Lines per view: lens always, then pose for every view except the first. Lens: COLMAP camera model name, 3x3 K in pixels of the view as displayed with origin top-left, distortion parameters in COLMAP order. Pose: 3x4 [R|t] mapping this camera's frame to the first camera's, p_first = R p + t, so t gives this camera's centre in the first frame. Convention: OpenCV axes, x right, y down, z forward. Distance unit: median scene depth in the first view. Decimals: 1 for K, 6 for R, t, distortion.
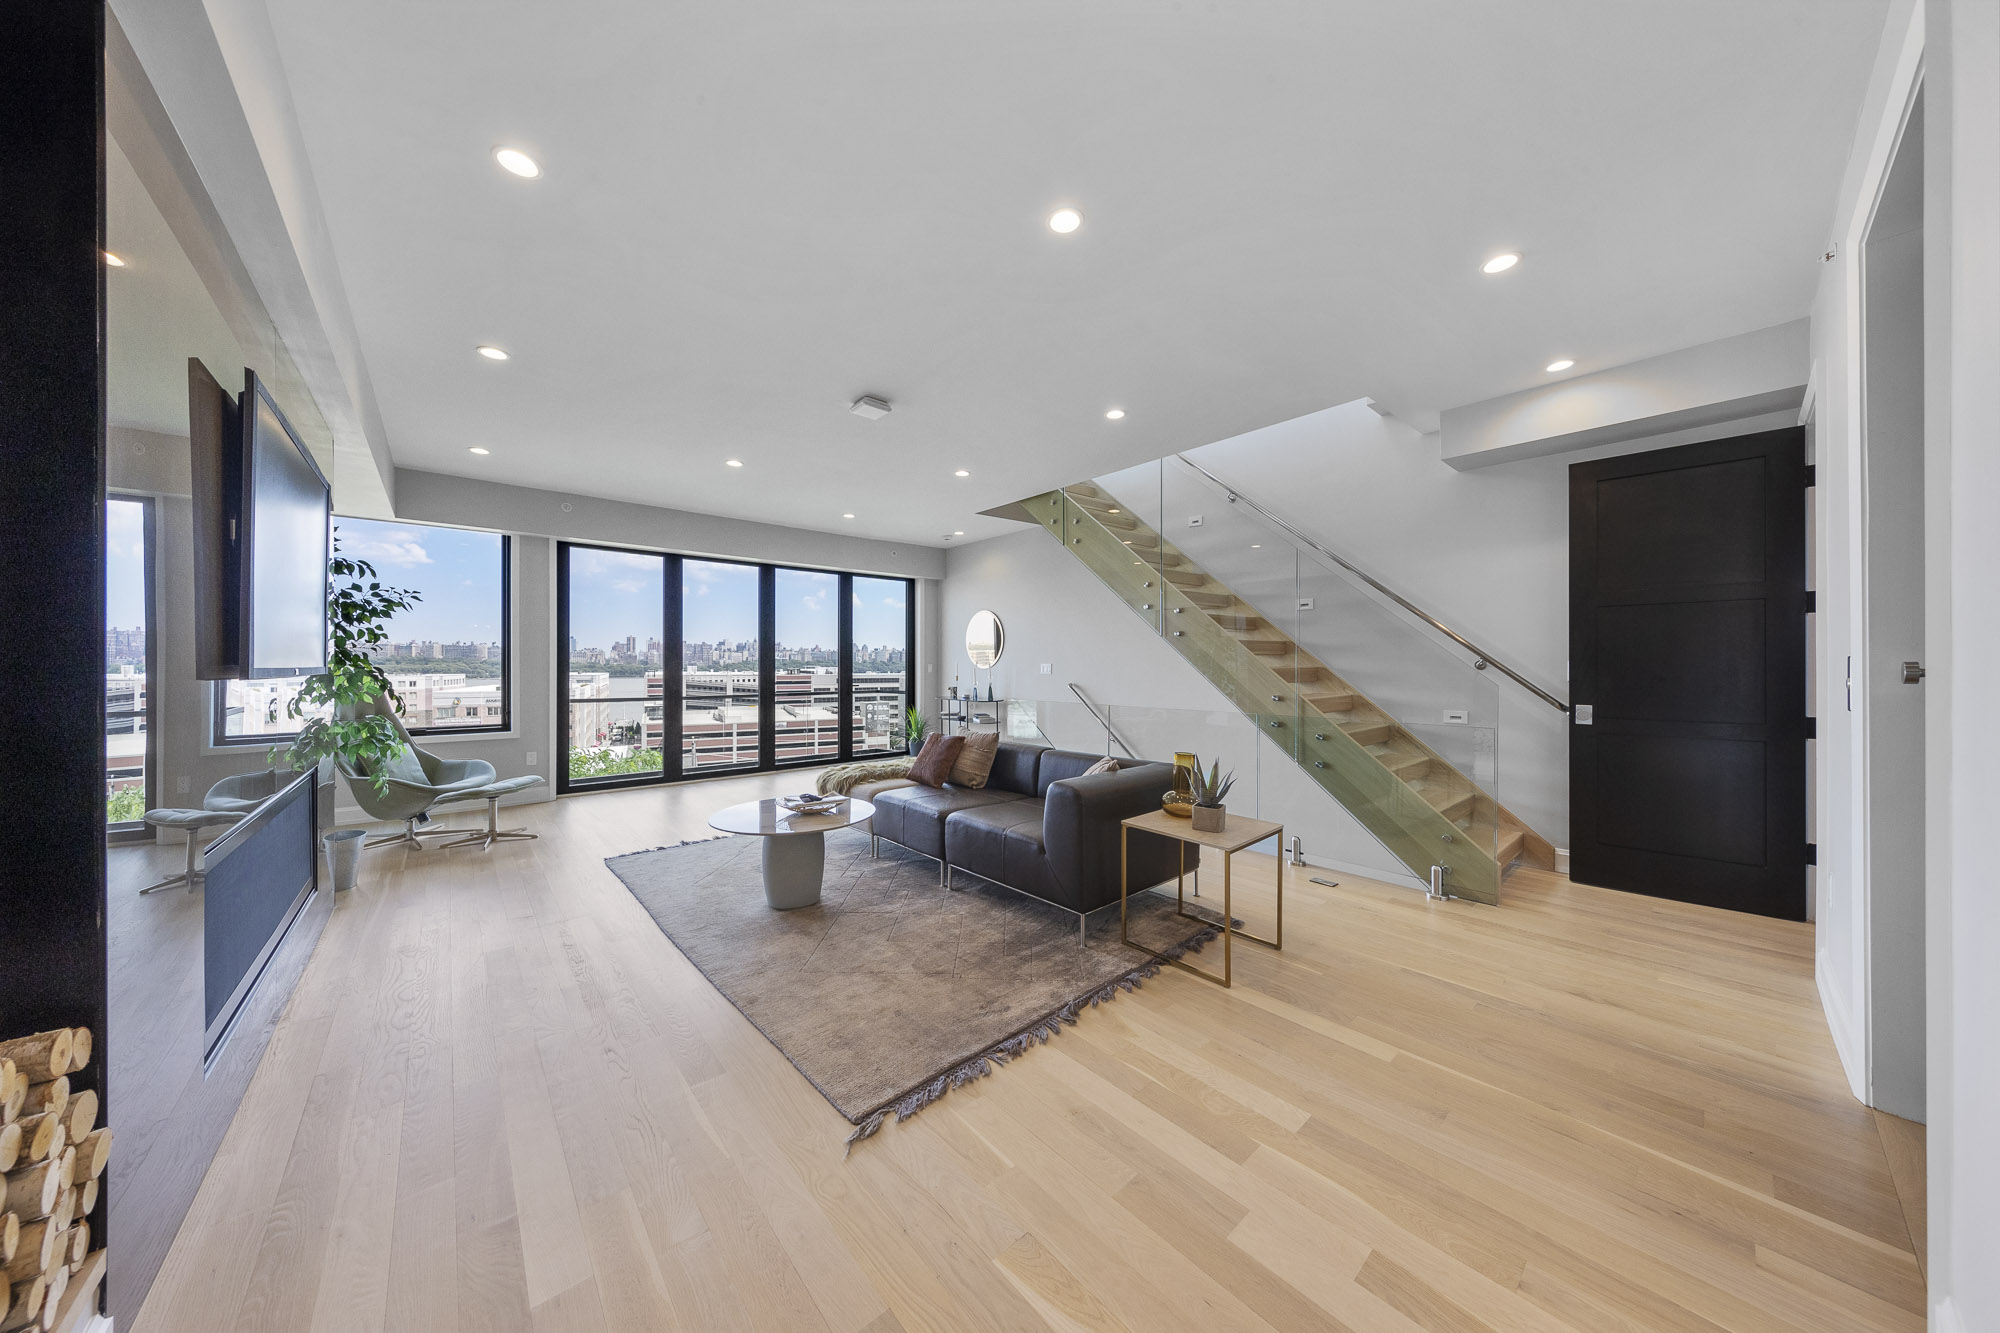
lens RADIAL K [[630.6, 0, 996.0], [0, 630.6, 665.2], [0, 0, 1]] dist [0.004306, -0.000152]
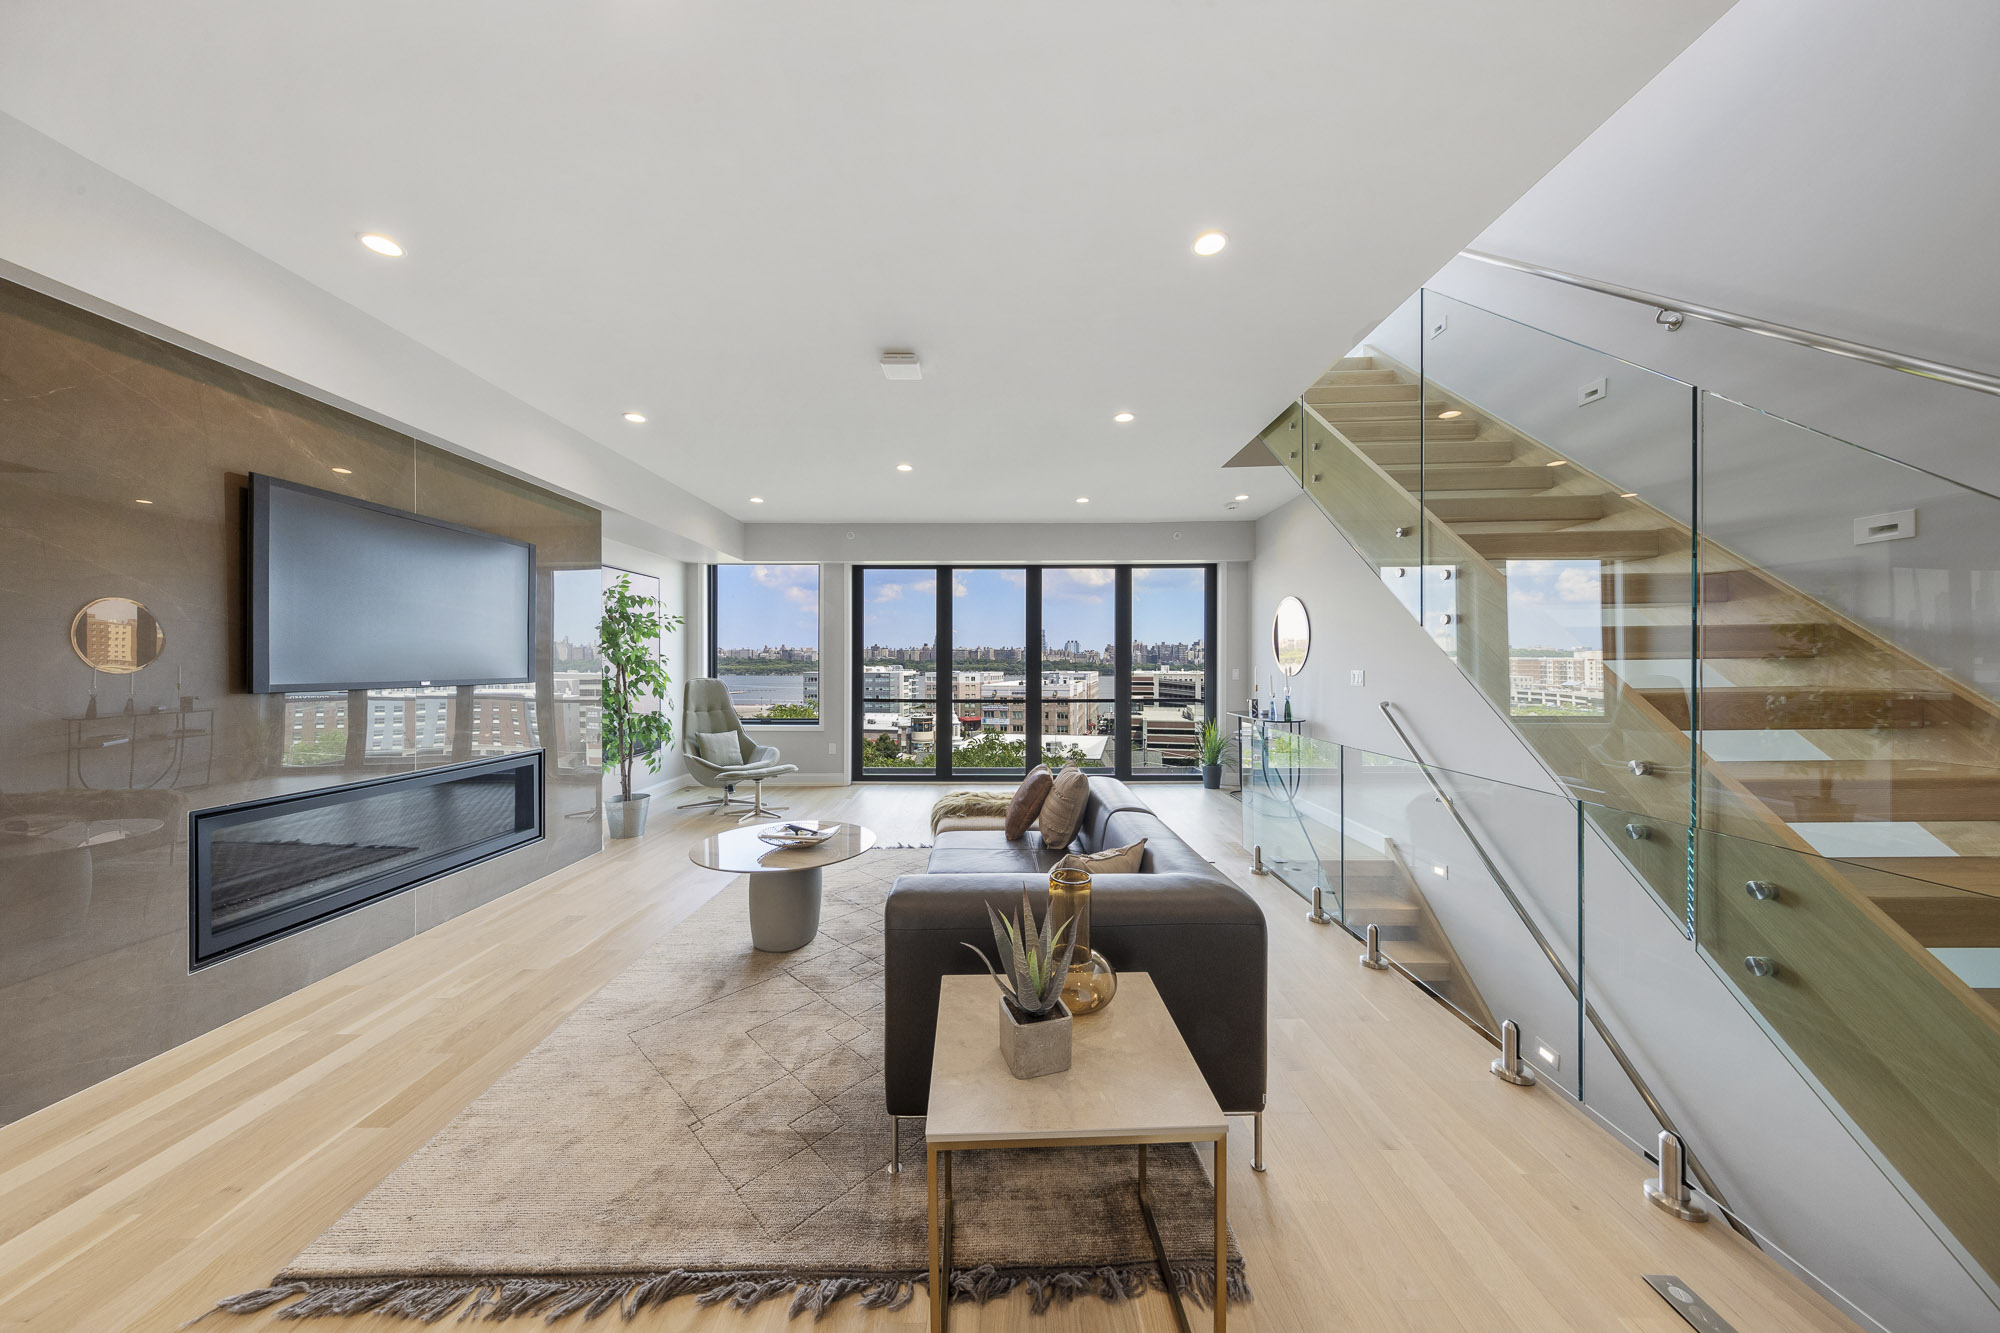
lens RADIAL K [[630.6, 0, 997.3], [0, 630.6, 664.9], [0, 0, 1]] dist [0.004306, -0.000152]
pose [[0.751122, -0.000687, -0.660164, 0.255489], [0.001091, 0.999999, 0.000200, -0.009279], [0.660163, -0.000871, 0.751122, 0.264678]]
